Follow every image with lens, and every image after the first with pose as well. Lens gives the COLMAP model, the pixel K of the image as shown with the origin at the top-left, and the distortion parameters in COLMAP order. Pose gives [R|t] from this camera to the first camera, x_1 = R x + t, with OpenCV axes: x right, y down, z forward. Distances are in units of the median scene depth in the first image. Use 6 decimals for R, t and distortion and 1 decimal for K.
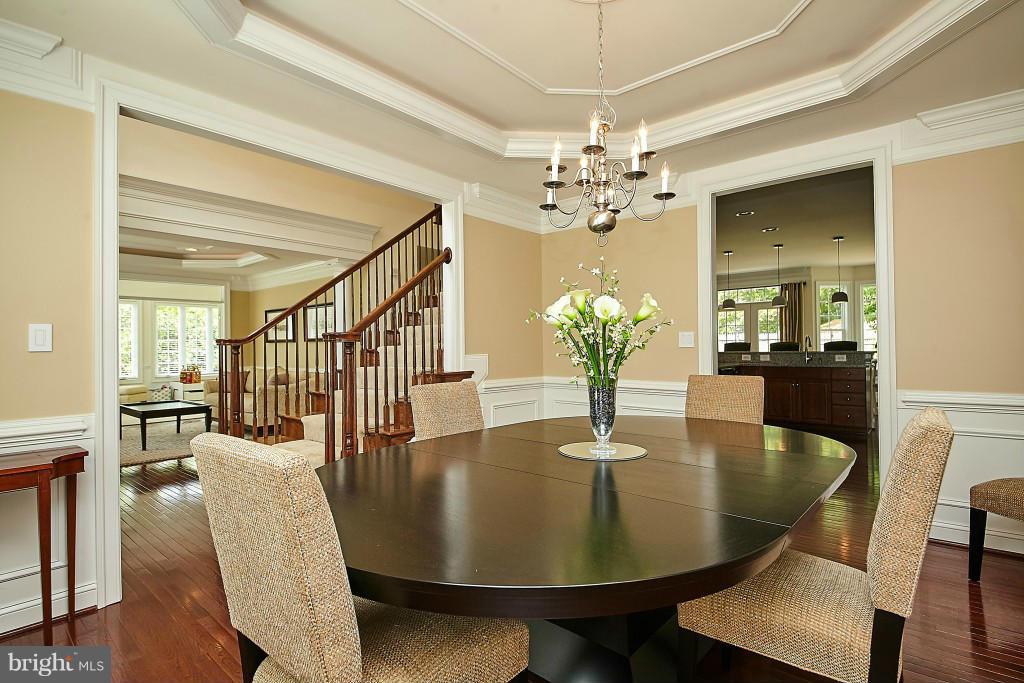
lens RADIAL K [[500.1, 0, 515.8], [0, 500.1, 343.2], [0, 0, 1]] dist [0.017891, -0.017628]
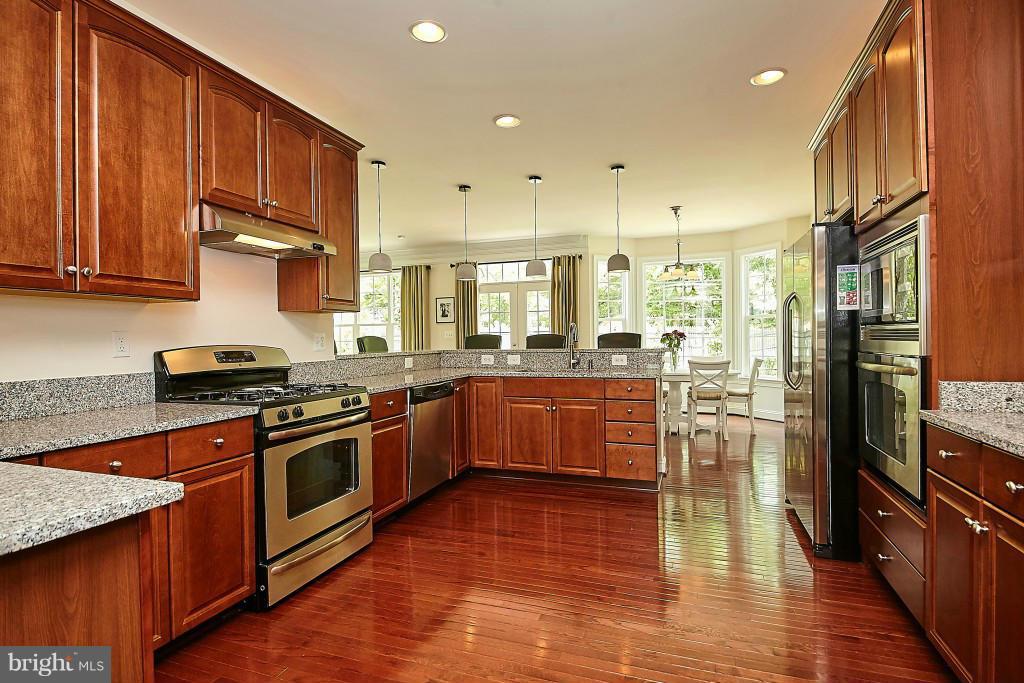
lens RADIAL K [[500.1, 0, 519.4], [0, 500.1, 338.4], [0, 0, 1]] dist [0.017891, -0.017628]
pose [[0.936455, -0.000733, 0.350787, 0.300815], [0.004108, 0.999952, -0.008879, 0.008084], [-0.350764, 0.009756, 0.936413, 0.444996]]
